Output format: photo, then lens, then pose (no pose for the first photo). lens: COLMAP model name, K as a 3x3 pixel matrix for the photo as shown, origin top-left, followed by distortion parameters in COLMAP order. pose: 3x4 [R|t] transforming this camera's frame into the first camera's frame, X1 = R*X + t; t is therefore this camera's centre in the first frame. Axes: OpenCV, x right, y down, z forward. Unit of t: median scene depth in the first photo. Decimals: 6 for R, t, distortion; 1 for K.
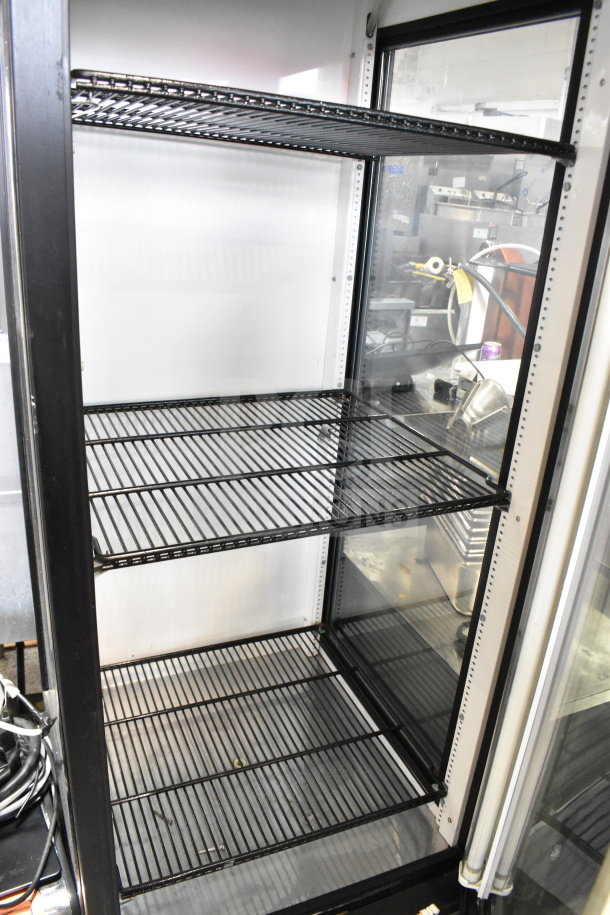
lens RADIAL K [[707.3, 0, 305.0], [0, 707.3, 457.5], [0, 0, 1]] dist [-0.056881, -0.001956]
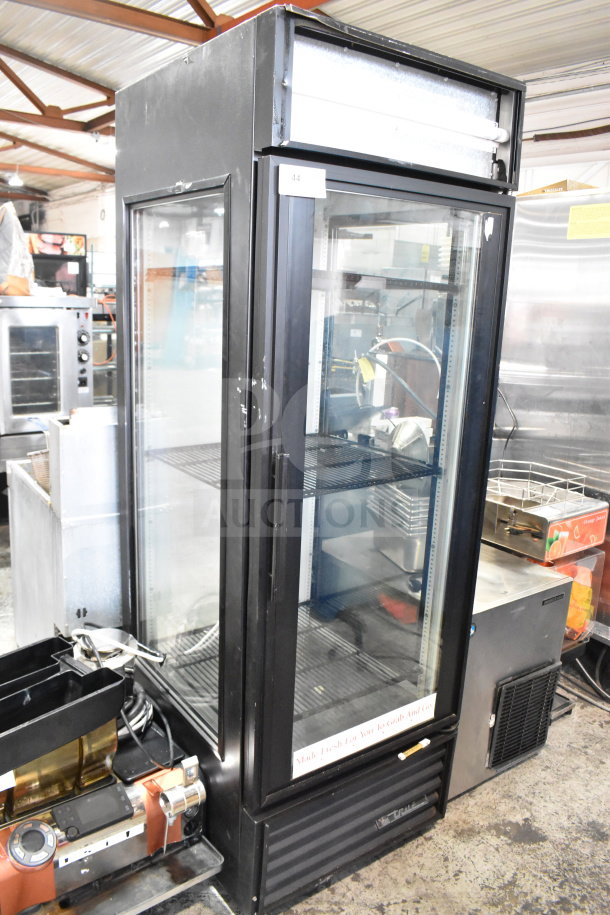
lens RADIAL K [[707.3, 0, 305.0], [0, 707.3, 457.5], [0, 0, 1]] dist [-0.056881, -0.001956]
pose [[0.978311, -0.076031, 0.192685, -0.184247], [0.102549, 0.985983, -0.131607, 0.104362], [-0.179978, 0.148512, 0.972395, -0.328224]]
